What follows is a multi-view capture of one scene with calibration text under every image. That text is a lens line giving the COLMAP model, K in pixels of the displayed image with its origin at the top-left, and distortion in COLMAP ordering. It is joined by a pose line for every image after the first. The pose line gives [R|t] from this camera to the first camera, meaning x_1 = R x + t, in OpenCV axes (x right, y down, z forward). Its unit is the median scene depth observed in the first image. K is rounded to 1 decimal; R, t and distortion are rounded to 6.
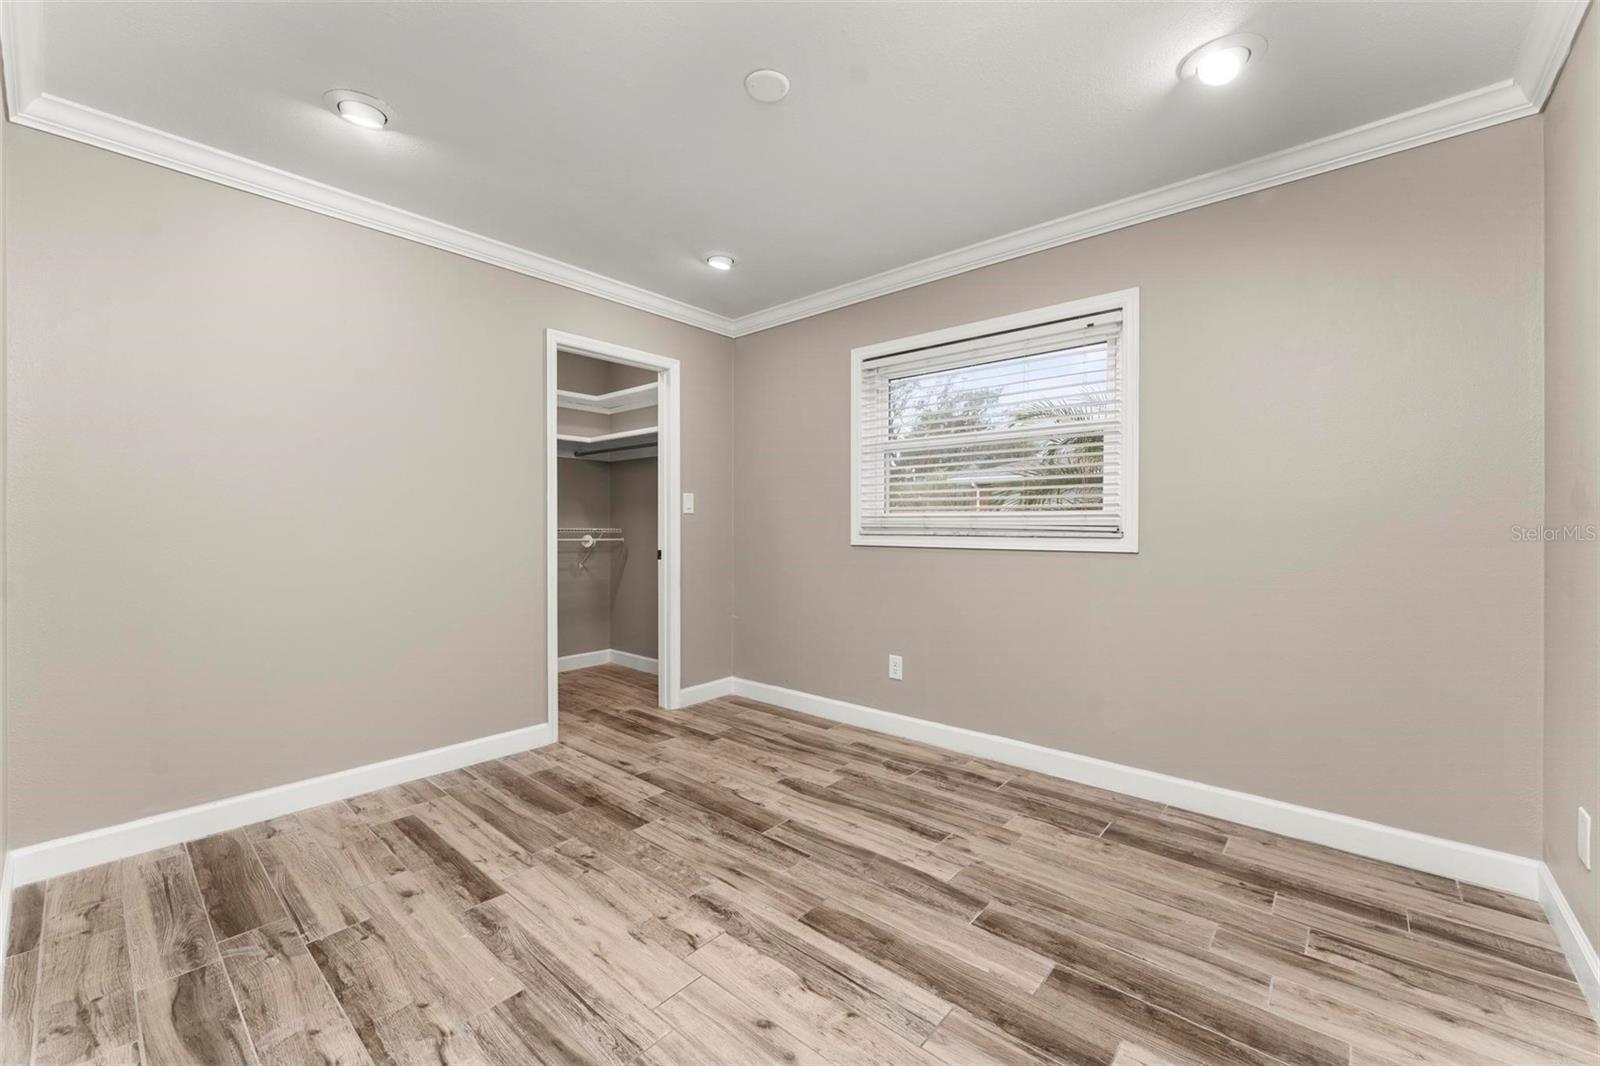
lens RADIAL K [[648.3, 0, 801.4], [0, 648.3, 531.5], [0, 0, 1]] dist [0.001019, -0.000227]
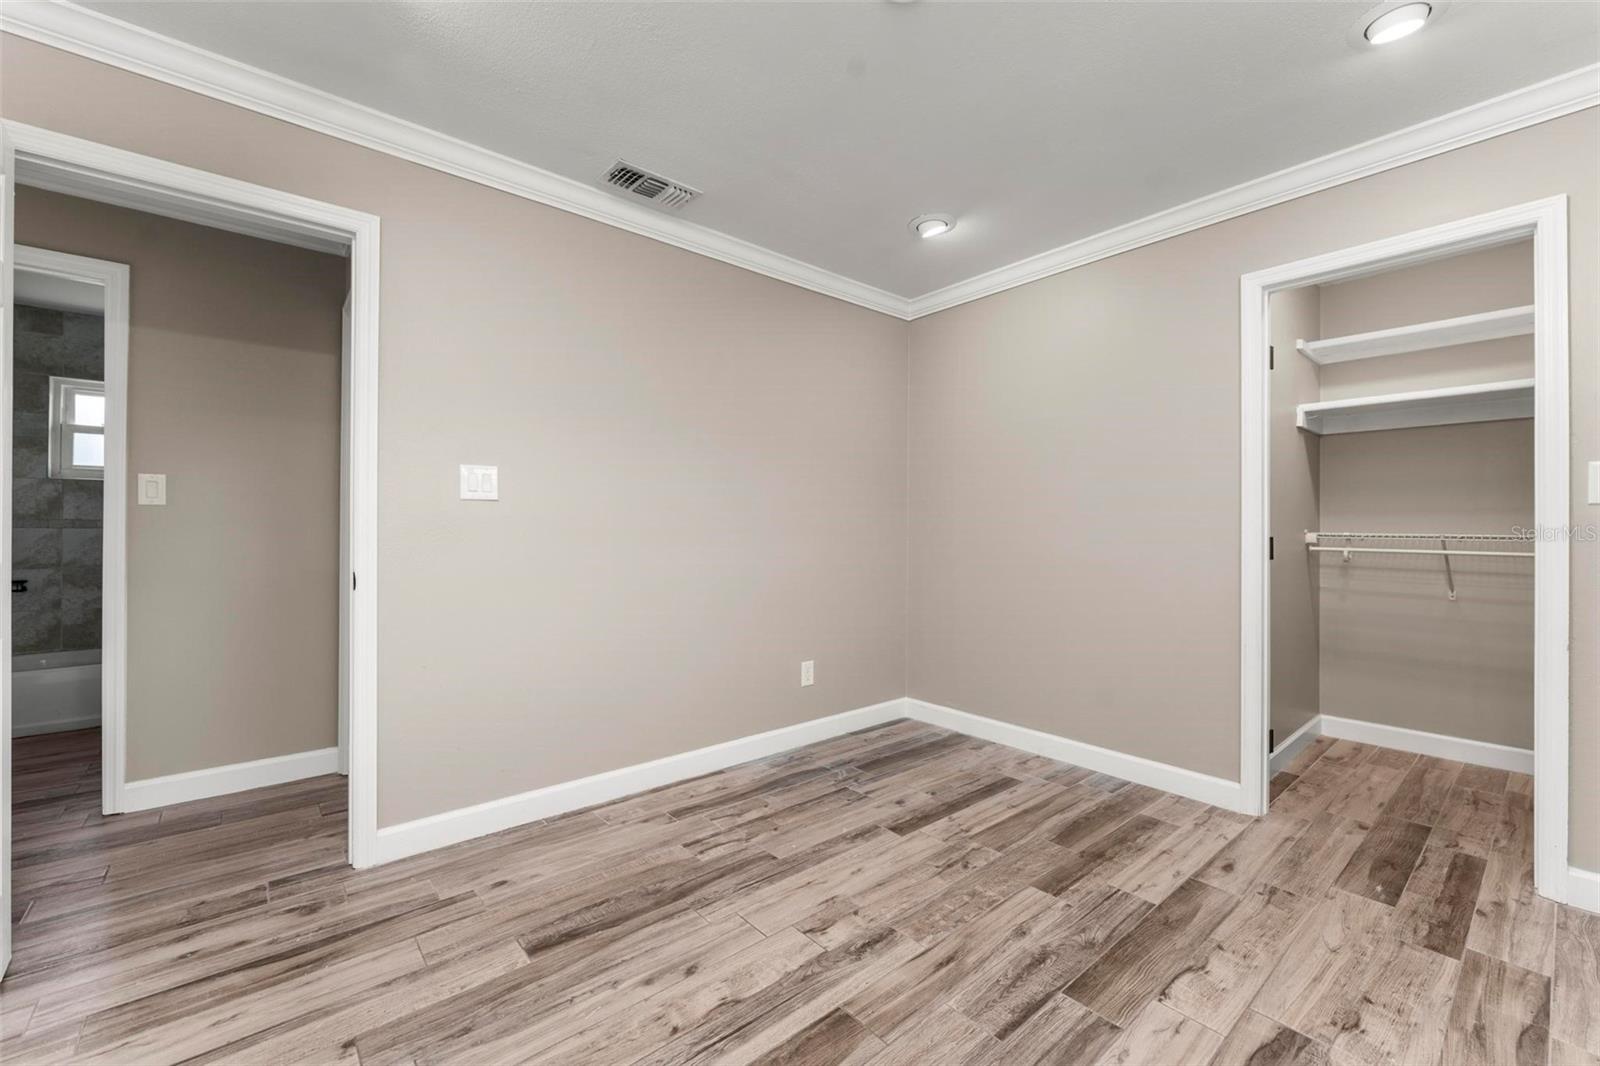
lens RADIAL K [[648.3, 0, 800.0], [0, 648.3, 526.2], [0, 0, 1]] dist [0.001019, -0.000227]
pose [[-0.150879, -0.005987, -0.988534, 0.671895], [-0.010356, 0.999936, -0.004476, -0.006257], [0.988498, 0.009562, -0.150932, 0.876288]]
